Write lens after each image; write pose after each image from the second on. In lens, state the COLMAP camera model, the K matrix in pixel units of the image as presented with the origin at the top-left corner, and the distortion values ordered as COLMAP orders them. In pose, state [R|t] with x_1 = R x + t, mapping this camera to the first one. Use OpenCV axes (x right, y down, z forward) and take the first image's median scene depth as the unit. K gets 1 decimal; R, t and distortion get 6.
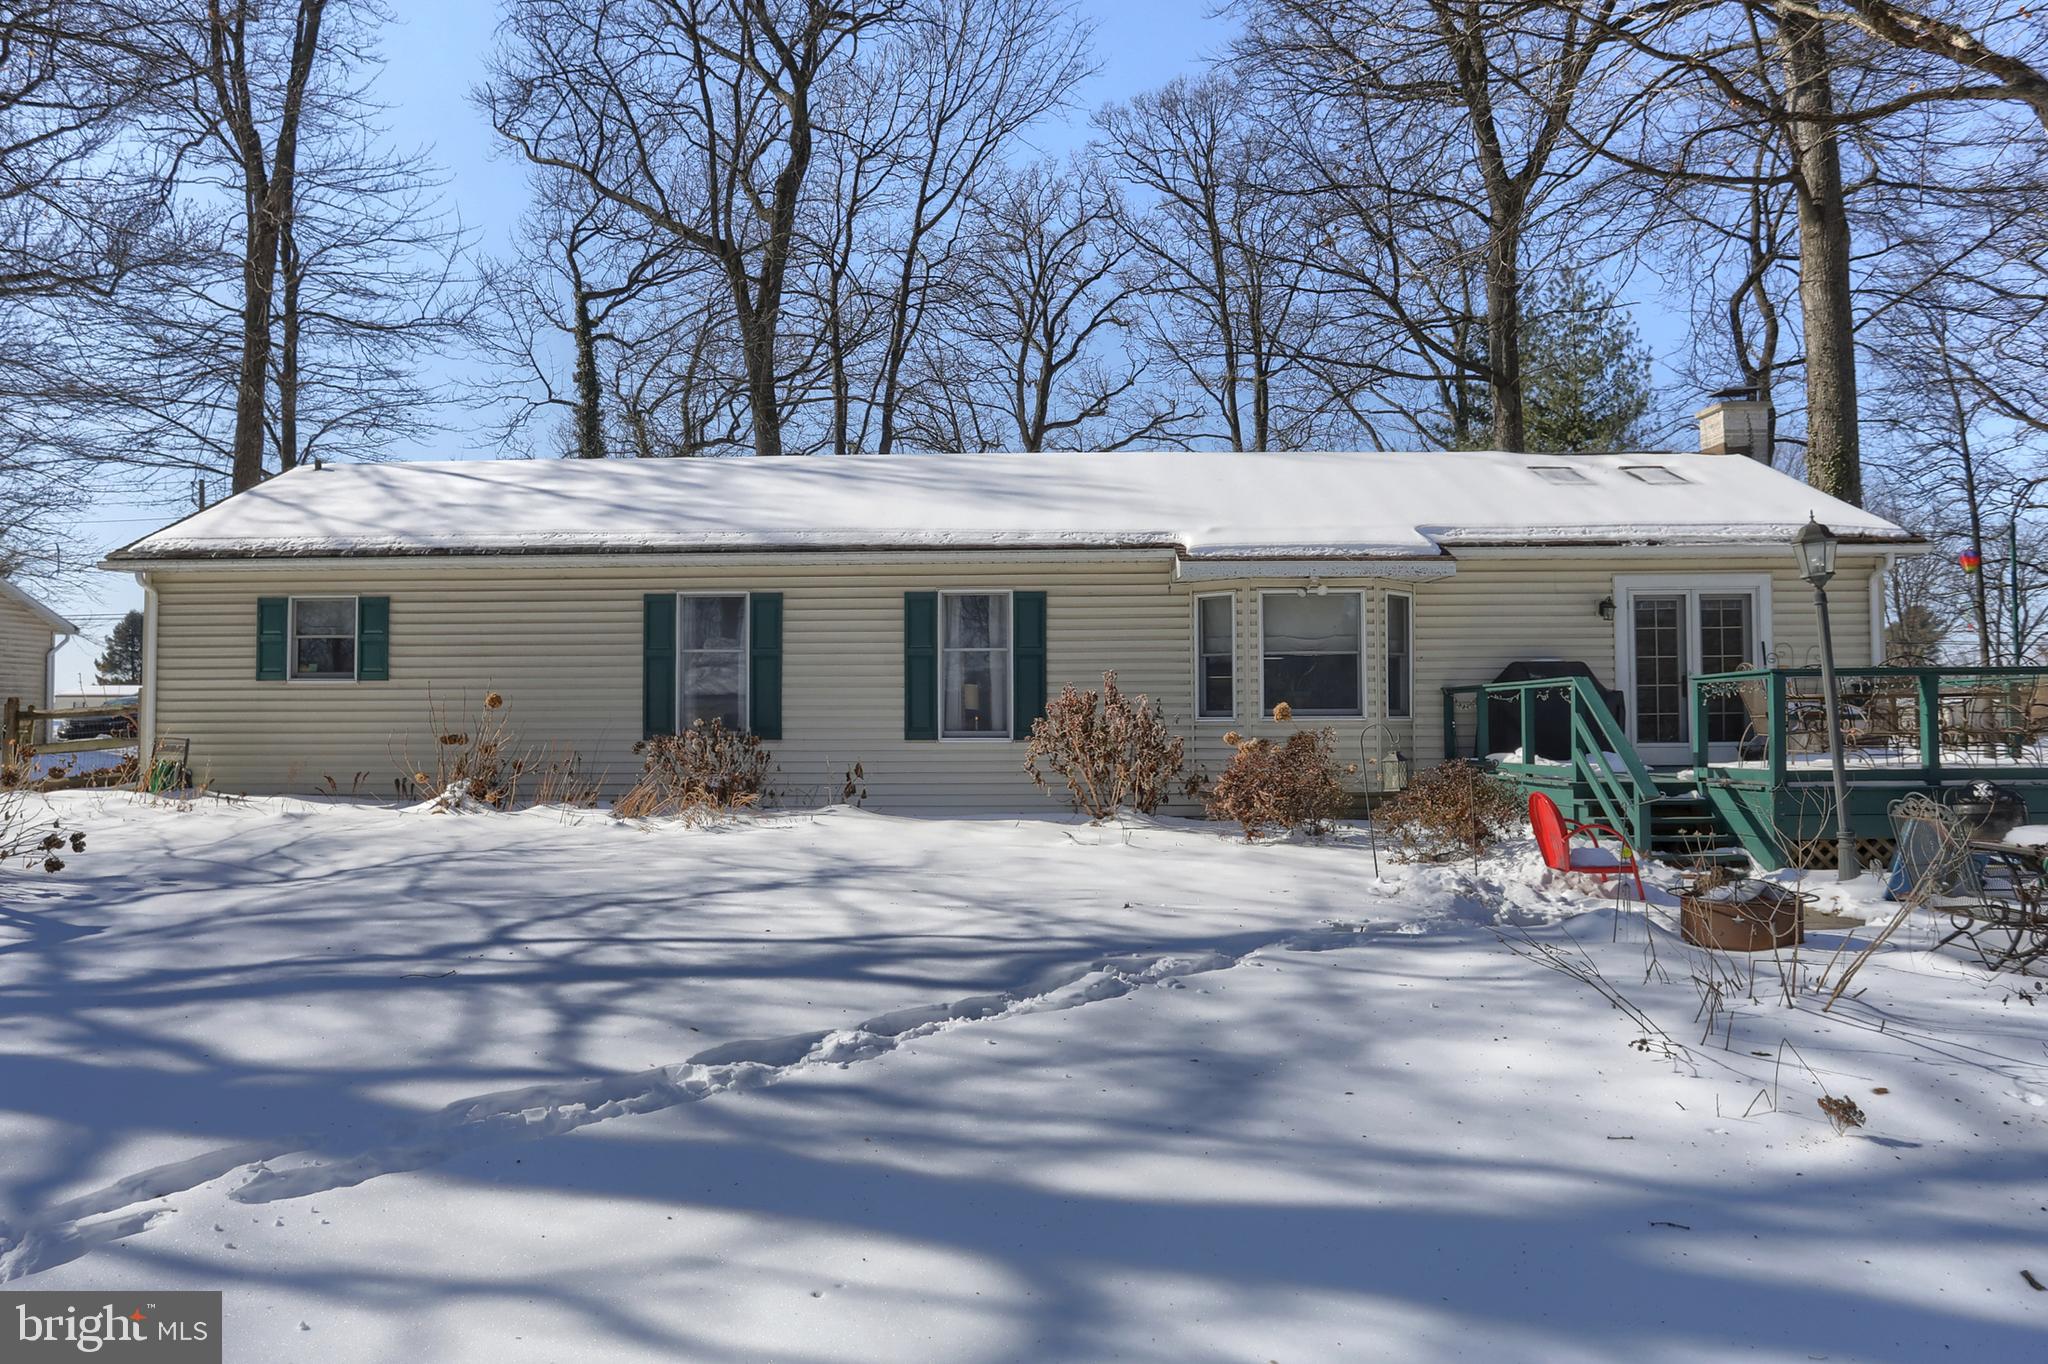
lens RADIAL K [[1303.4, 0, 1011.5], [0, 1303.4, 657.5], [0, 0, 1]] dist [0.000243, 0.000316]
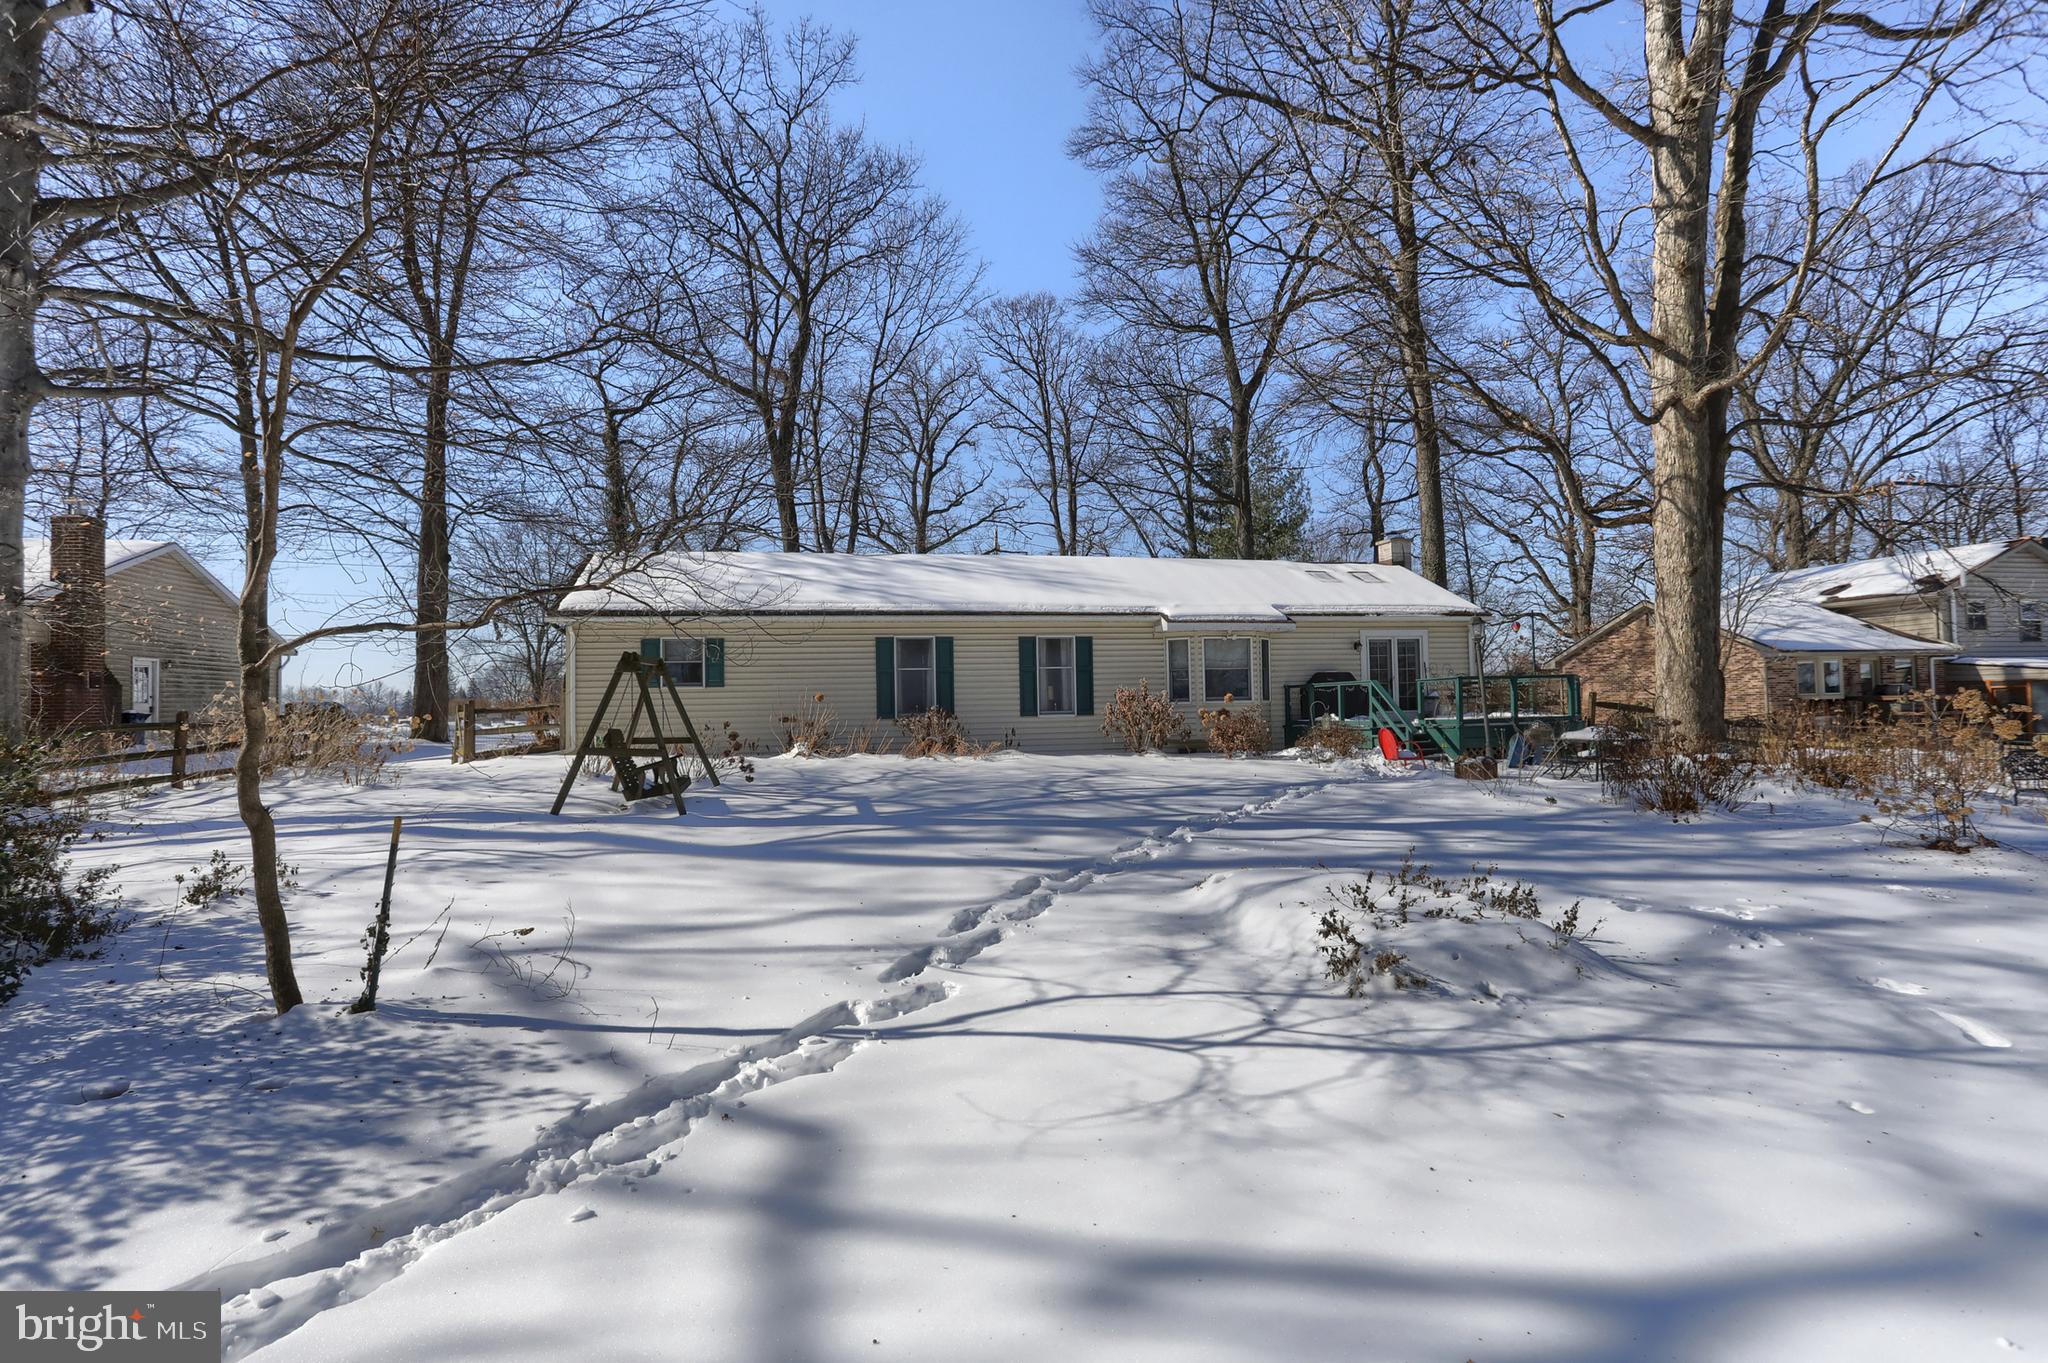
lens RADIAL K [[979.2, 0, 1025.8], [0, 979.2, 672.6], [0, 0, 1]] dist [-0.026698, 0.009669]
pose [[0.973282, -0.006579, 0.229517, -0.393875], [0.004843, 0.999955, 0.008127, -0.010693], [-0.229560, -0.006798, 0.973271, -0.363648]]
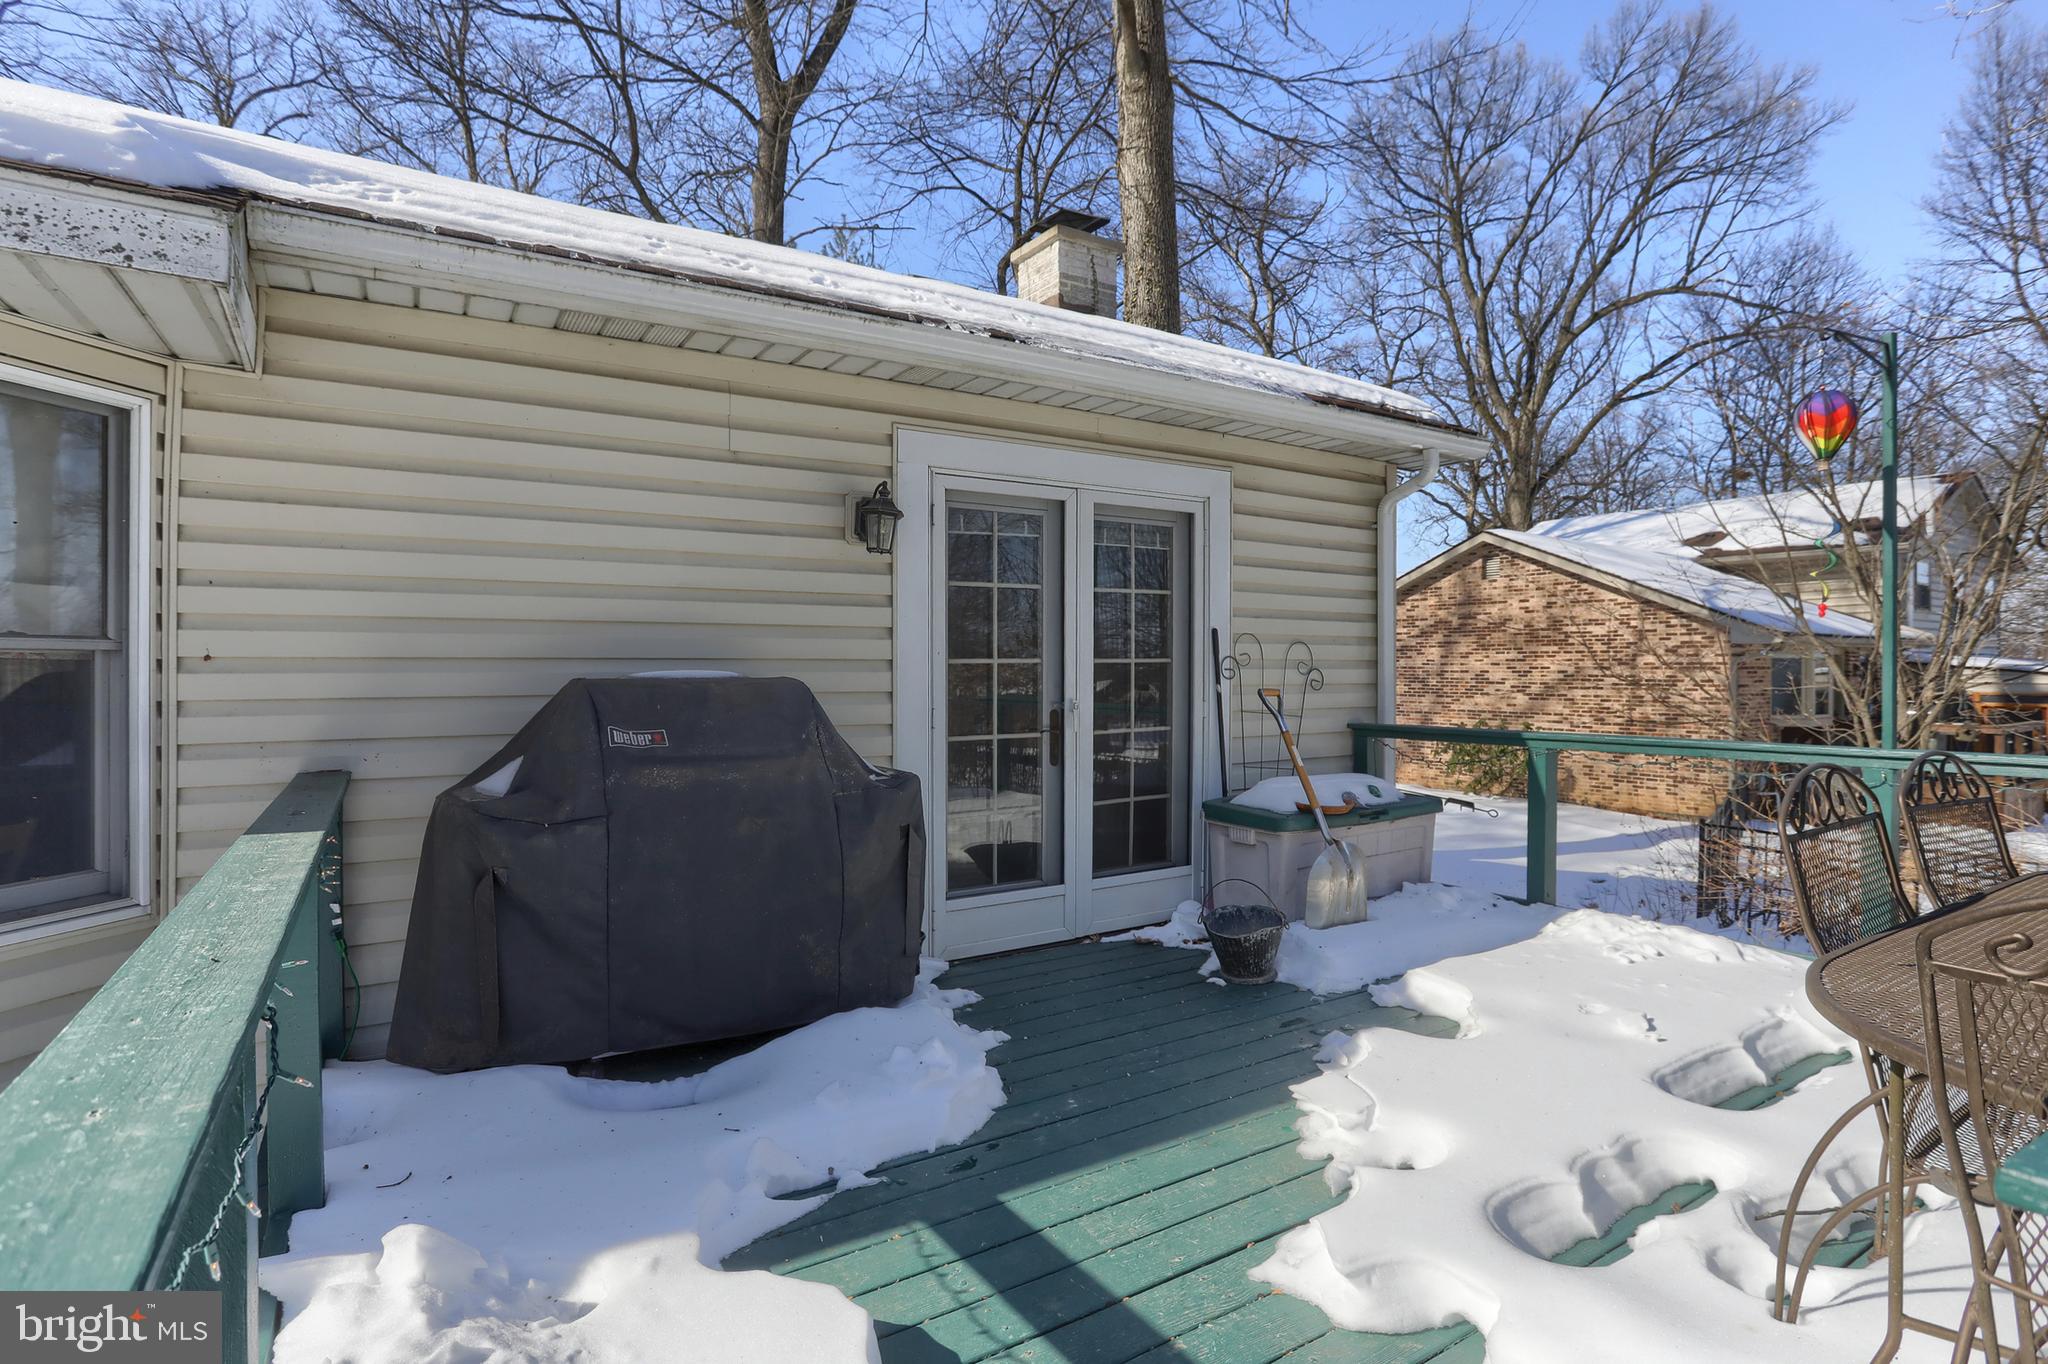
lens RADIAL K [[979.2, 0, 1025.8], [0, 979.2, 673.1], [0, 0, 1]] dist [-0.026698, 0.009669]
pose [[0.833431, 0.001188, 0.552622, 0.342884], [-0.028905, 0.998723, 0.041446, -0.009063], [-0.551867, -0.050516, 0.832401, 0.752060]]
